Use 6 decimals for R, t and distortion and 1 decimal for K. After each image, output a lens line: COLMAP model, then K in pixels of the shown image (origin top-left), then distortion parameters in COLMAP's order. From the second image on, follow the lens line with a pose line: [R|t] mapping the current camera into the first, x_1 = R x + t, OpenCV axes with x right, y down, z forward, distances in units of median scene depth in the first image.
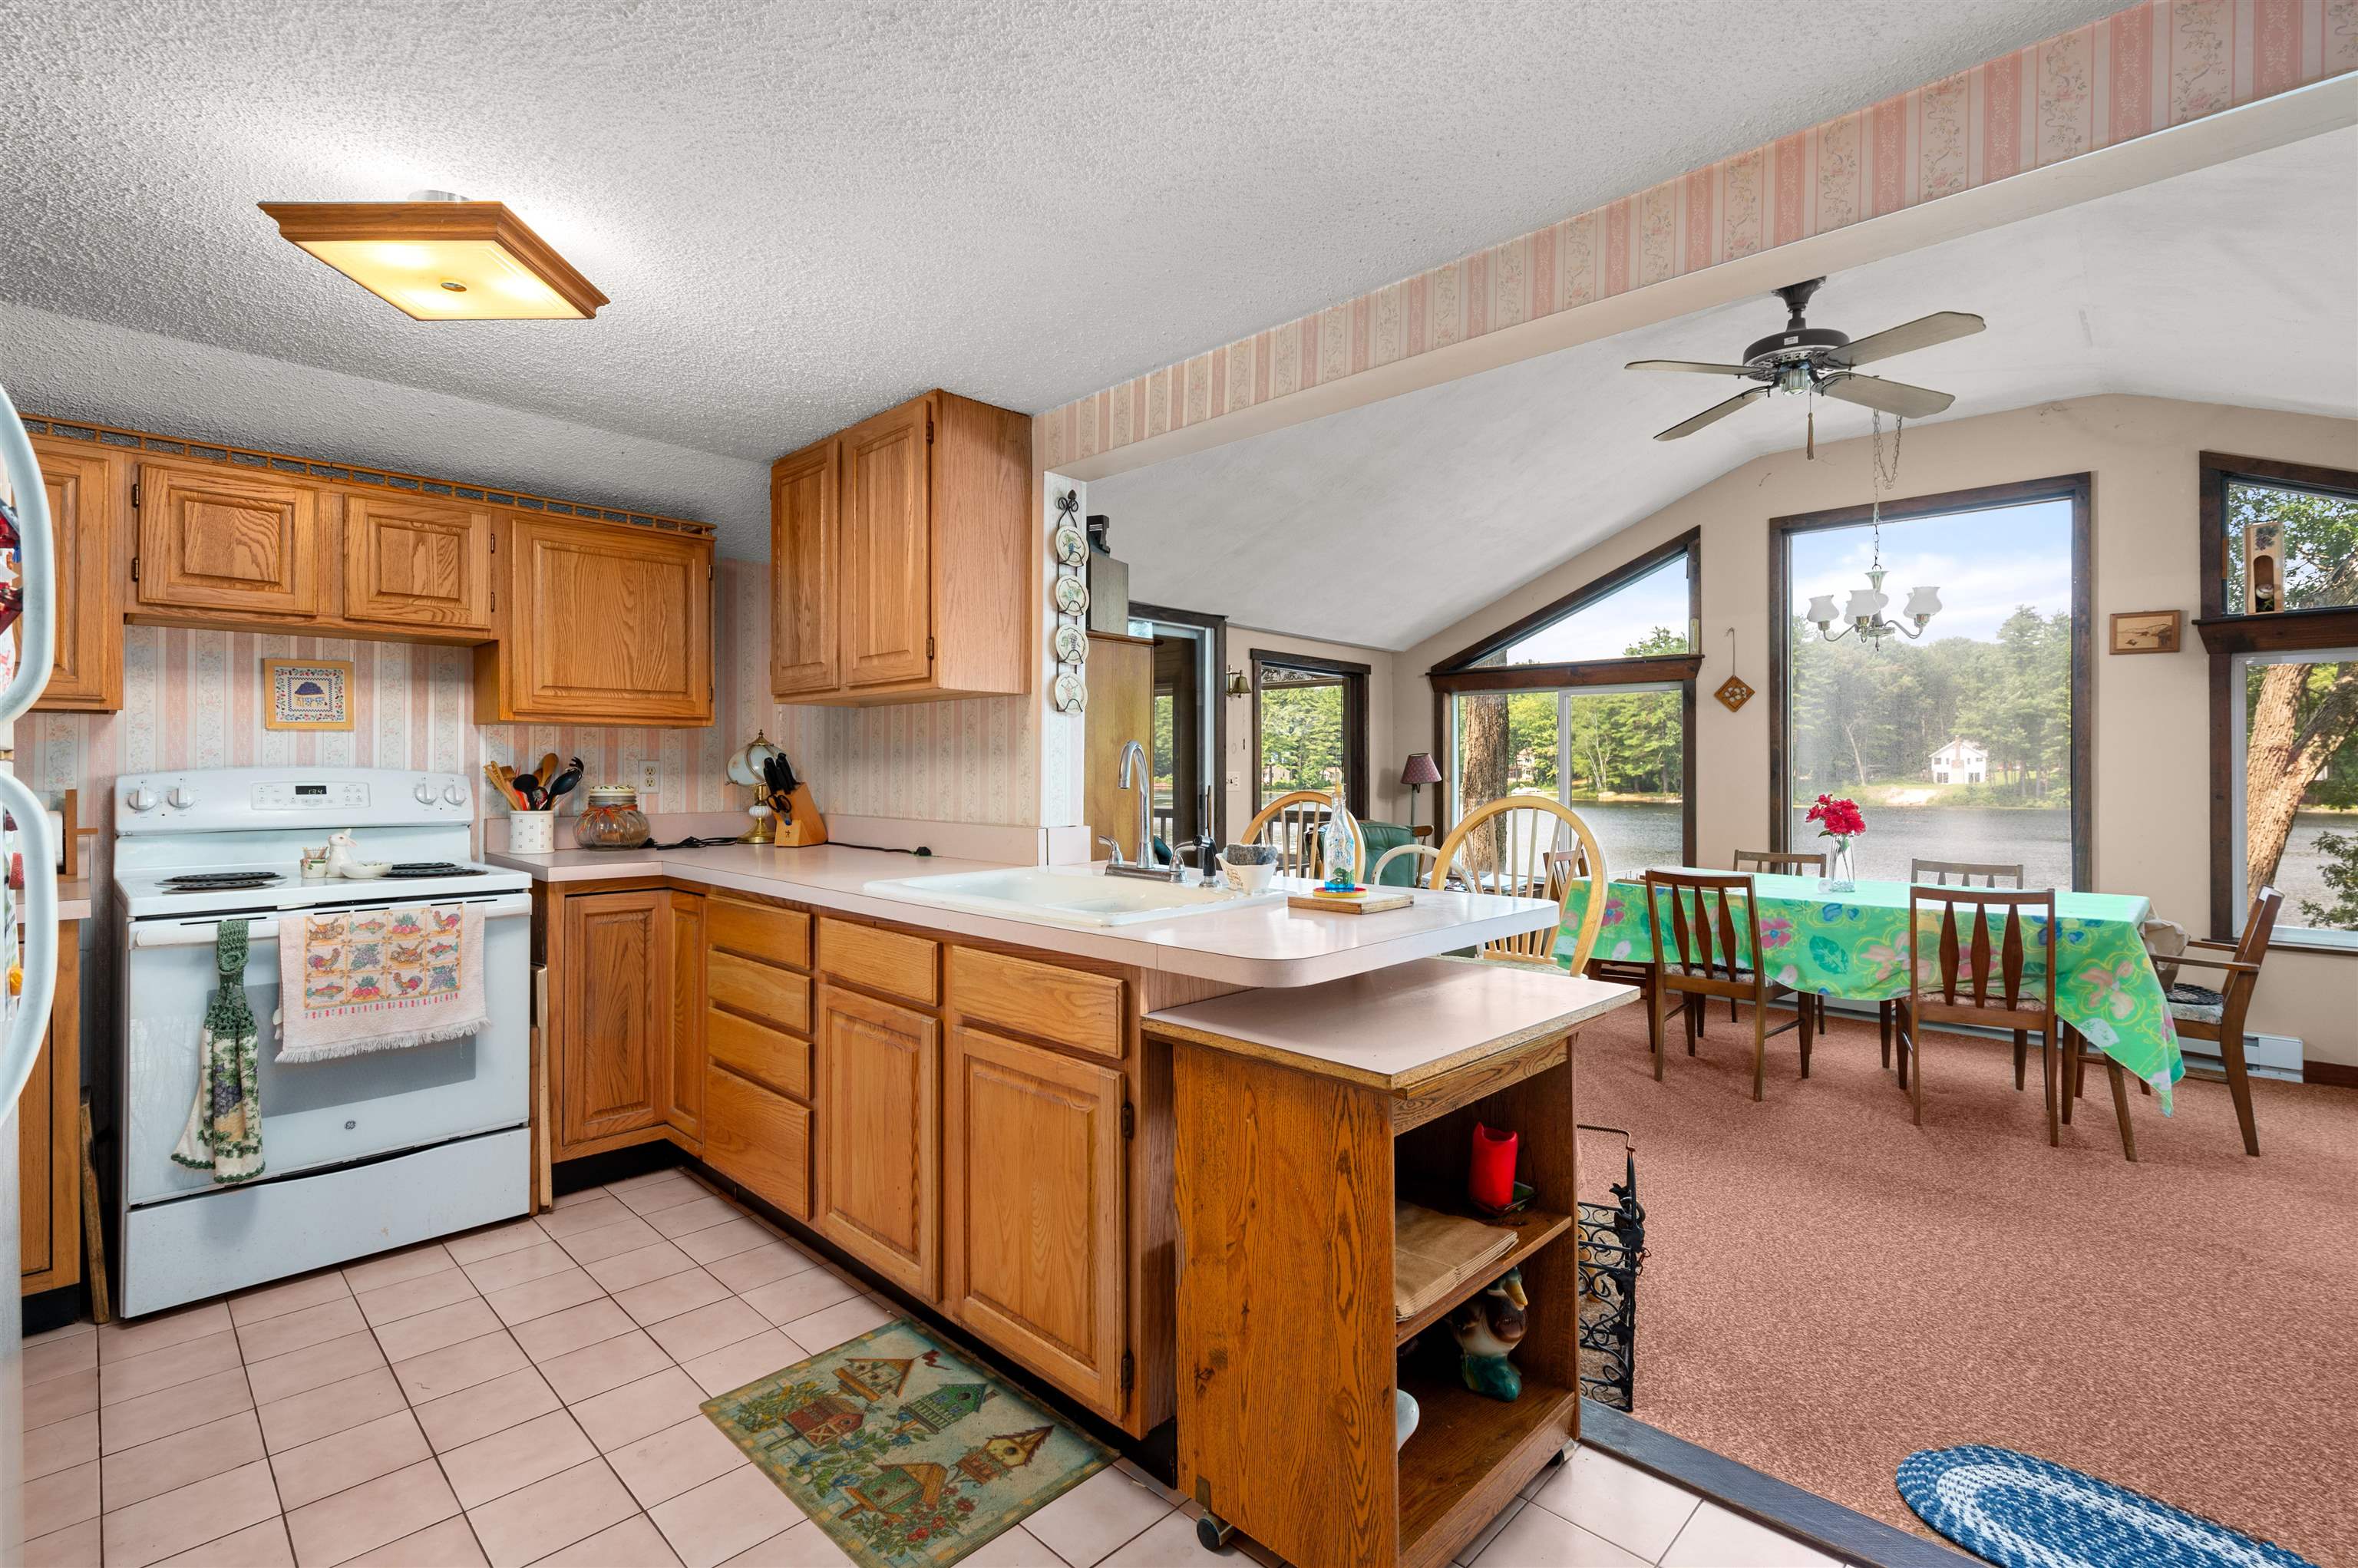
lens RADIAL K [[1072.6, 0, 1184.1], [0, 1072.6, 771.5], [0, 0, 1]] dist [0.000244, 0.000092]
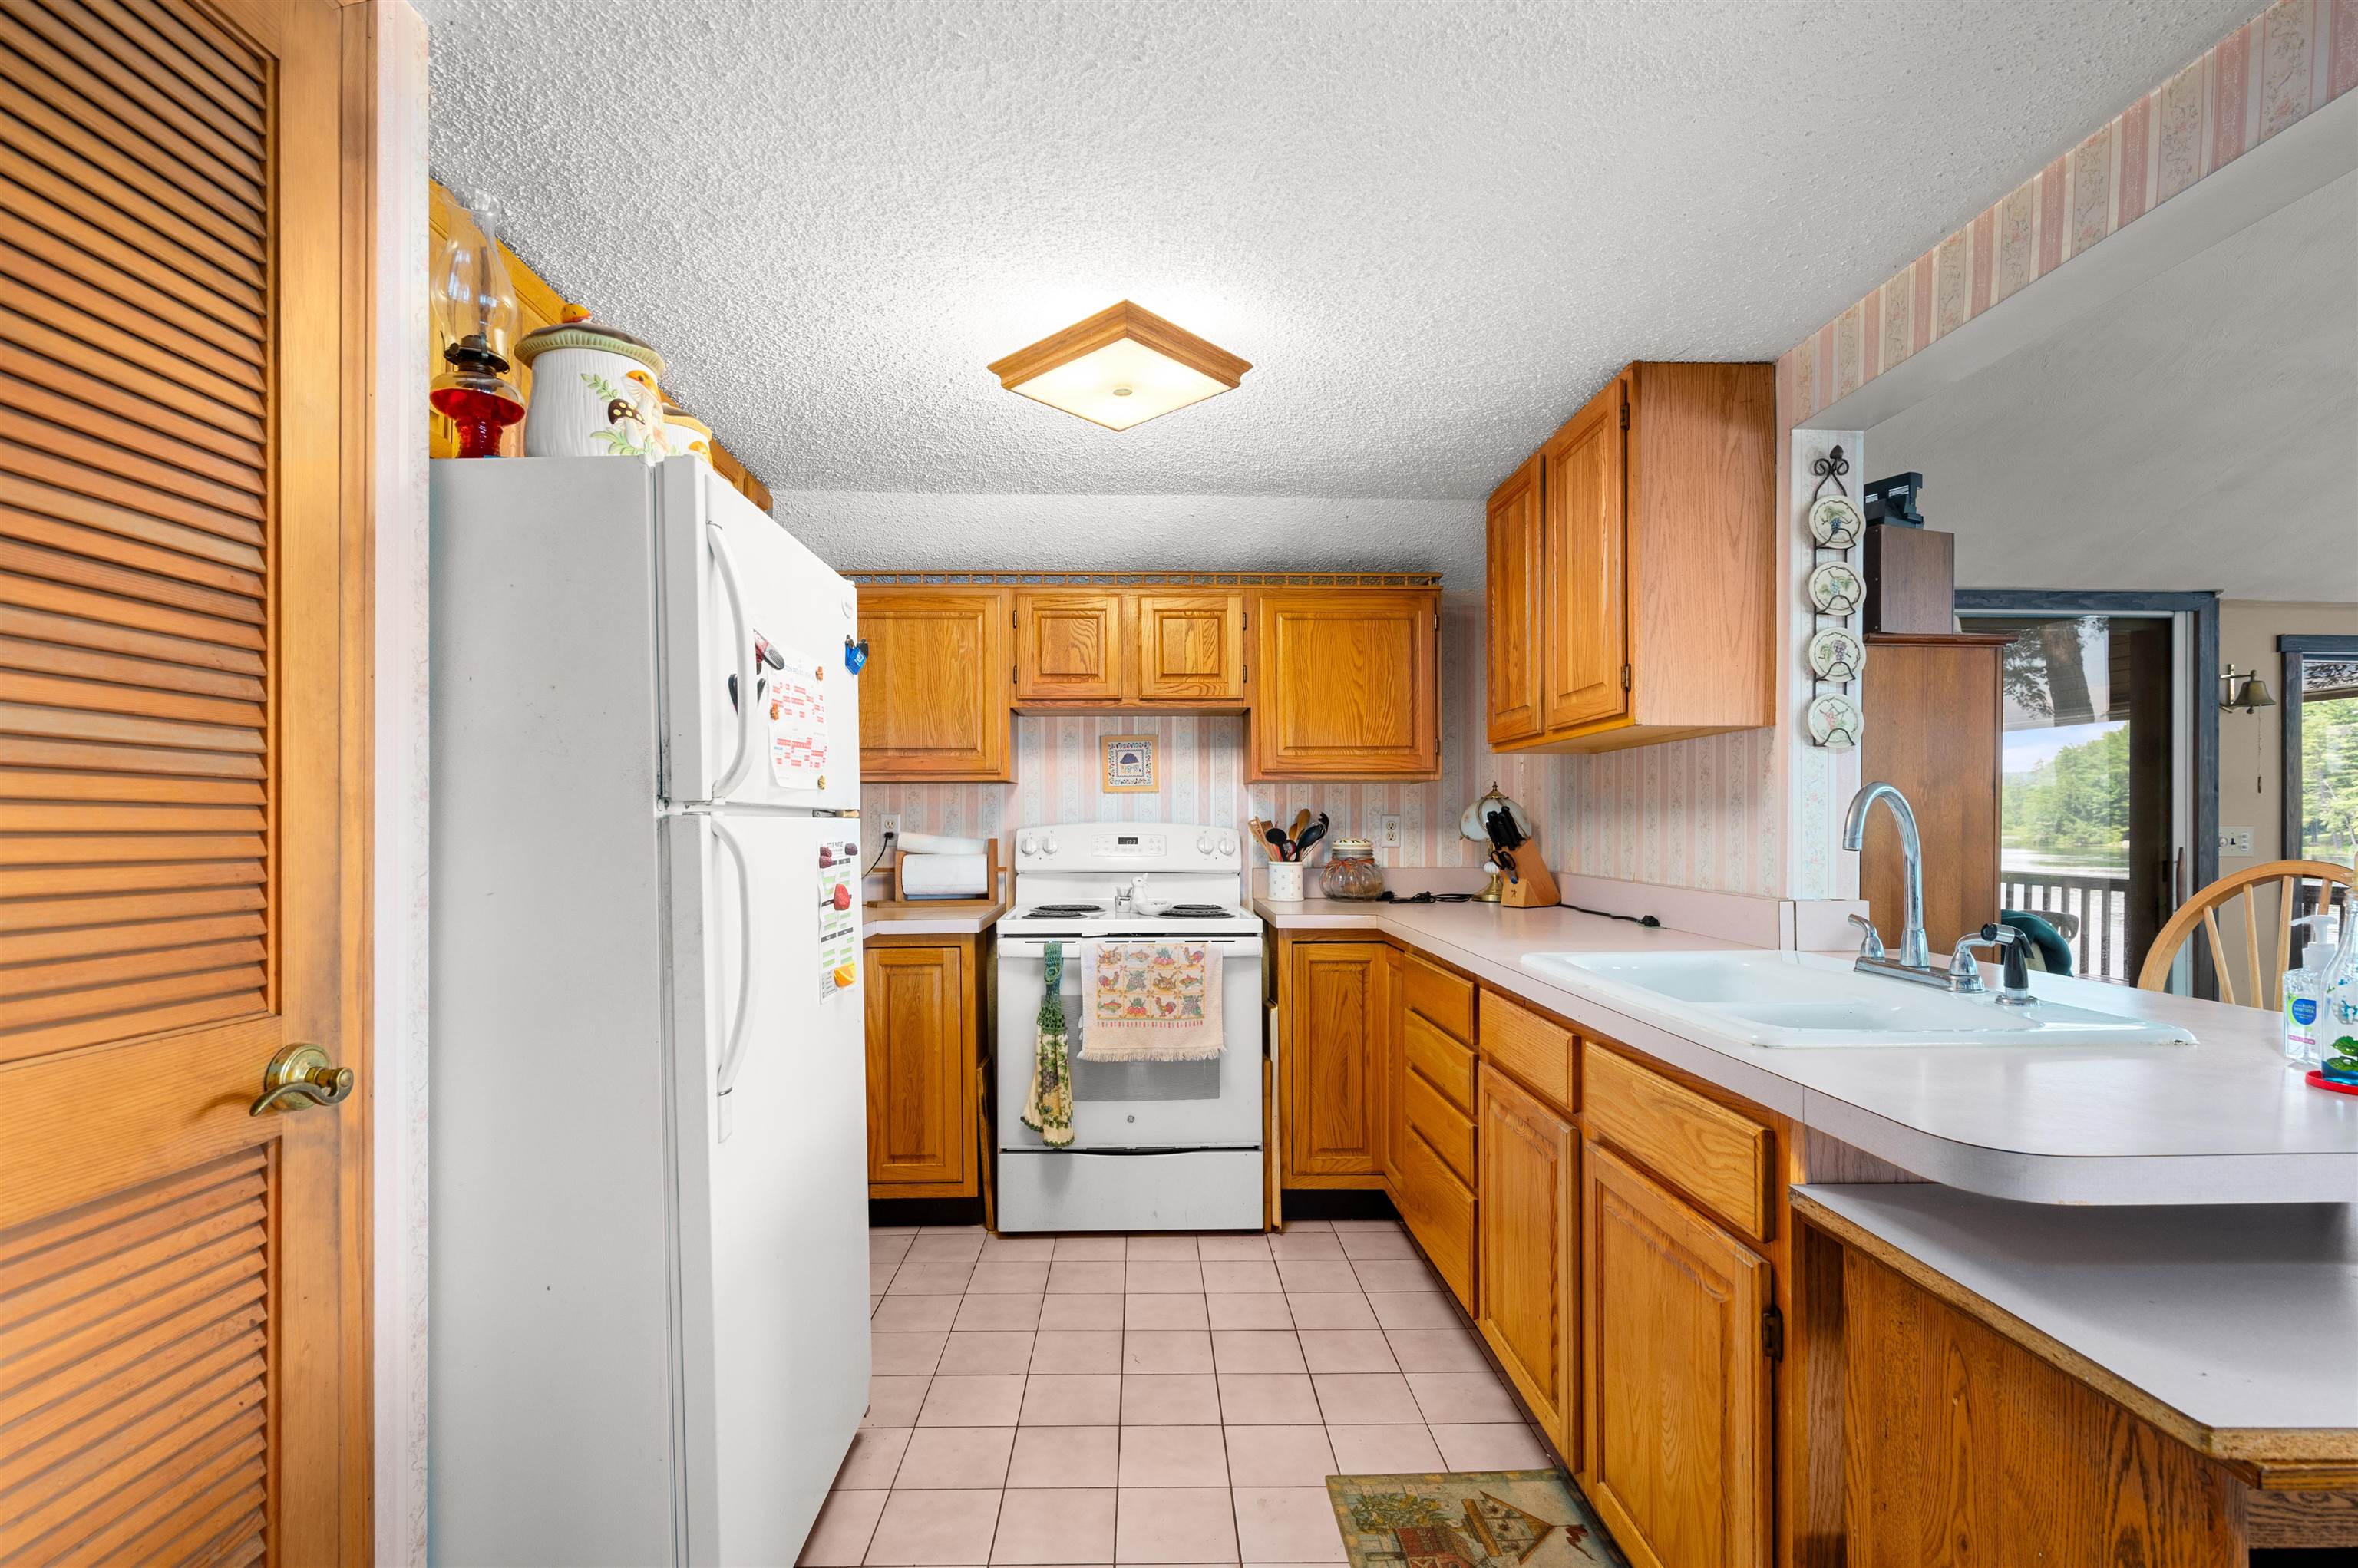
lens RADIAL K [[1079.3, 0, 1222.6], [0, 1079.3, 834.9], [0, 0, 1]] dist [0.000701, 0.000346]
pose [[0.713158, 0.006462, -0.700974, 0.140180], [-0.000775, 0.999964, 0.008430, -0.000014], [0.701003, -0.005469, 0.713137, 0.202889]]
